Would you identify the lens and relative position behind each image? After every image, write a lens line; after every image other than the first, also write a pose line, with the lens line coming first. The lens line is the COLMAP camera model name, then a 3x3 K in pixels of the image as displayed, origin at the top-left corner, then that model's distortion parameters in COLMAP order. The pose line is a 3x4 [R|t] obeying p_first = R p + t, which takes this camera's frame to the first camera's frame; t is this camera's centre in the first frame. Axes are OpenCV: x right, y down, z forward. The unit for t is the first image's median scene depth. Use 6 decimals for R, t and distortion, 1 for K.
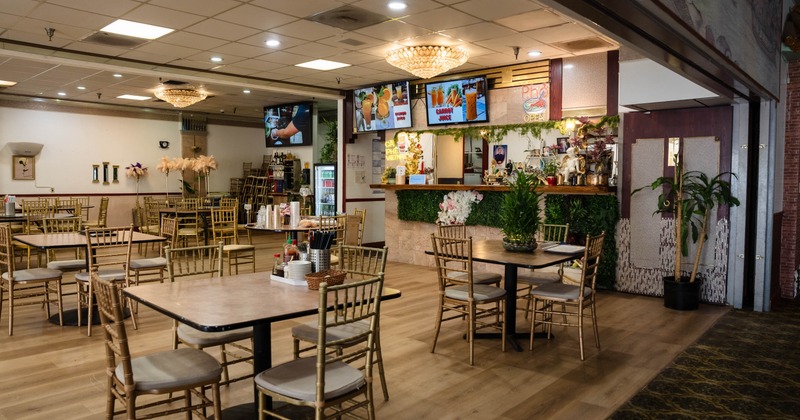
lens RADIAL K [[554.0, 0, 400.0], [0, 554.0, 210.0], [0, 0, 1]] dist [-0.114733, 0.096234]
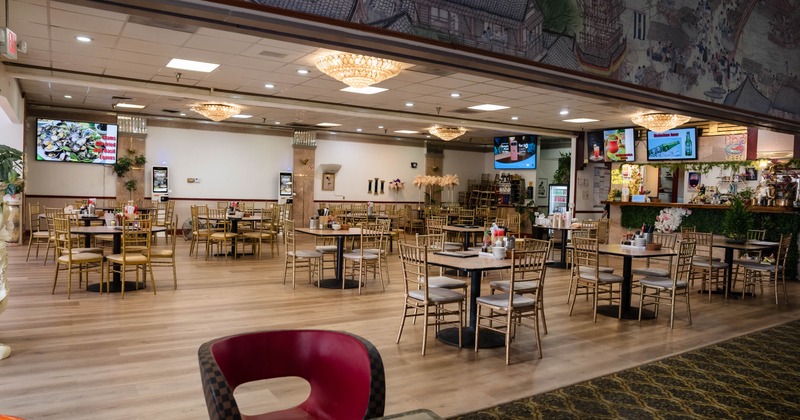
lens RADIAL K [[554.0, 0, 400.0], [0, 554.0, 210.0], [0, 0, 1]] dist [-0.114733, 0.096234]
pose [[0.967169, 0.029625, -0.252403, -0.200482], [-0.034962, 0.999249, -0.016685, 0.017902], [0.251719, 0.024962, 0.967478, -0.474829]]
